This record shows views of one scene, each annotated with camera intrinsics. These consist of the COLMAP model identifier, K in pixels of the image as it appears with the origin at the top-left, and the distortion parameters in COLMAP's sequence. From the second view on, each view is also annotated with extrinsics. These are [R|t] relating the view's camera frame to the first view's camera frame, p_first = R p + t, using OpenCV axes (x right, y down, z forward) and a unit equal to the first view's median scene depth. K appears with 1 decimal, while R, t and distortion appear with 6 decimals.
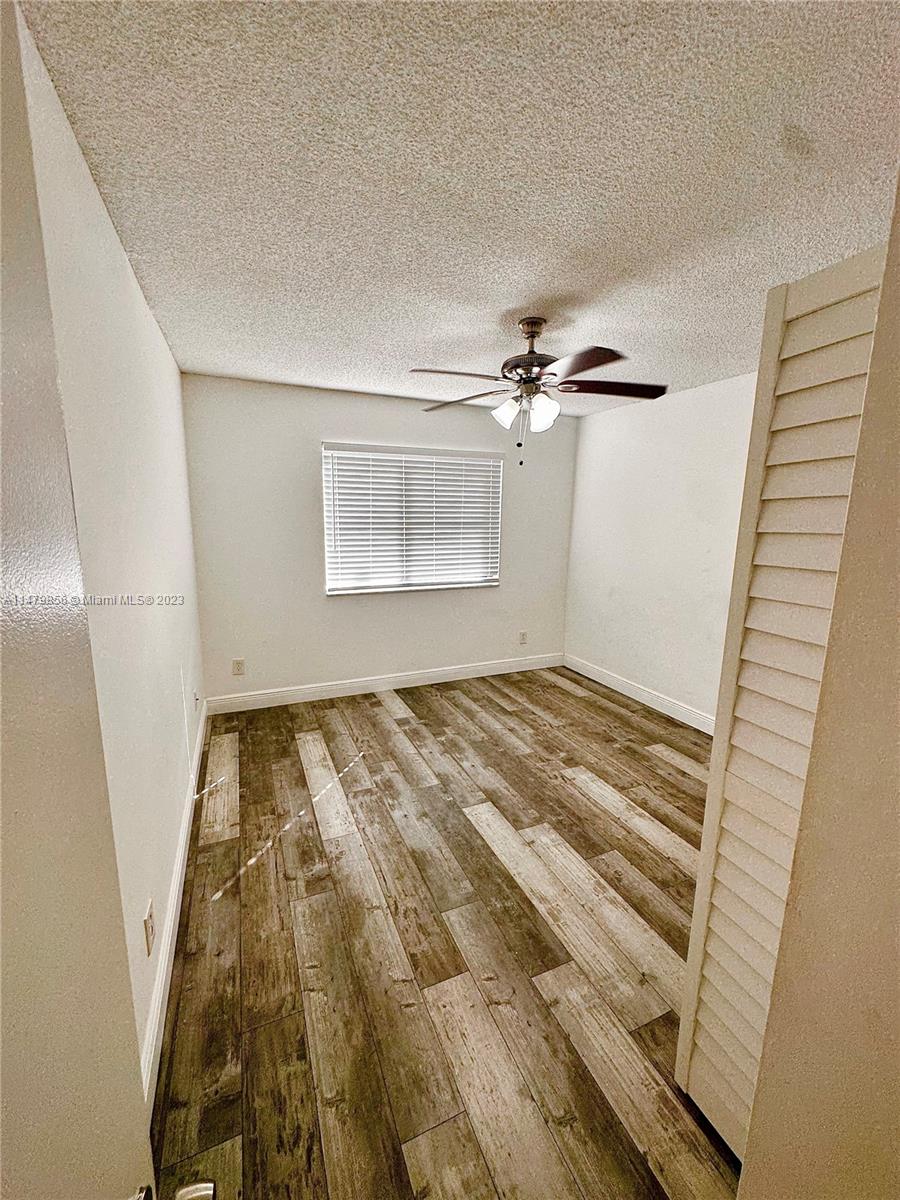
lens RADIAL K [[479.0, 0, 450.0], [0, 479.0, 600.0], [0, 0, 1]] dist [-0.001153, 0.000678]
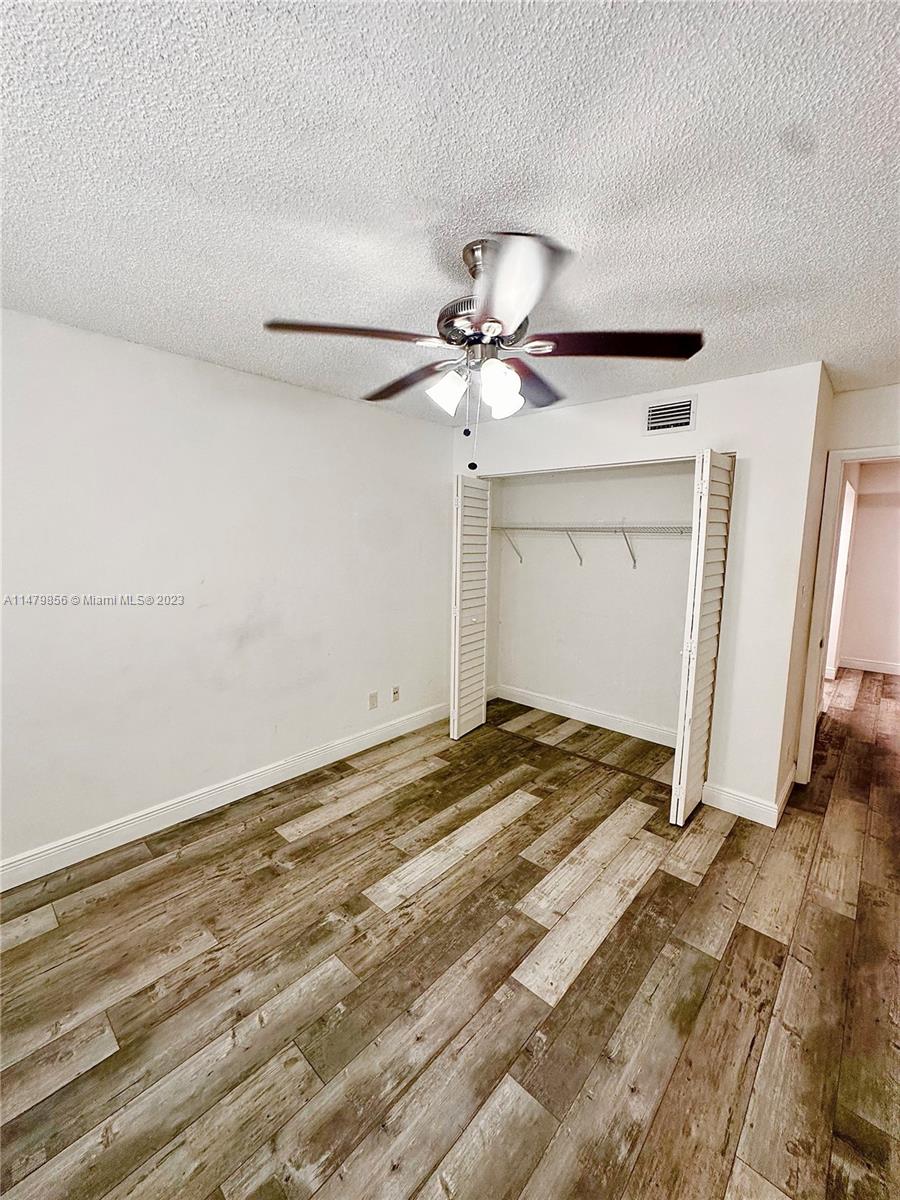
lens RADIAL K [[479.0, 0, 450.0], [0, 479.0, 600.0], [0, 0, 1]] dist [-0.001153, 0.000678]
pose [[-0.397816, -0.140445, 0.906652, -0.394919], [0.146091, 0.965908, 0.213725, -0.225209], [-0.905759, 0.217477, -0.363736, 1.162654]]
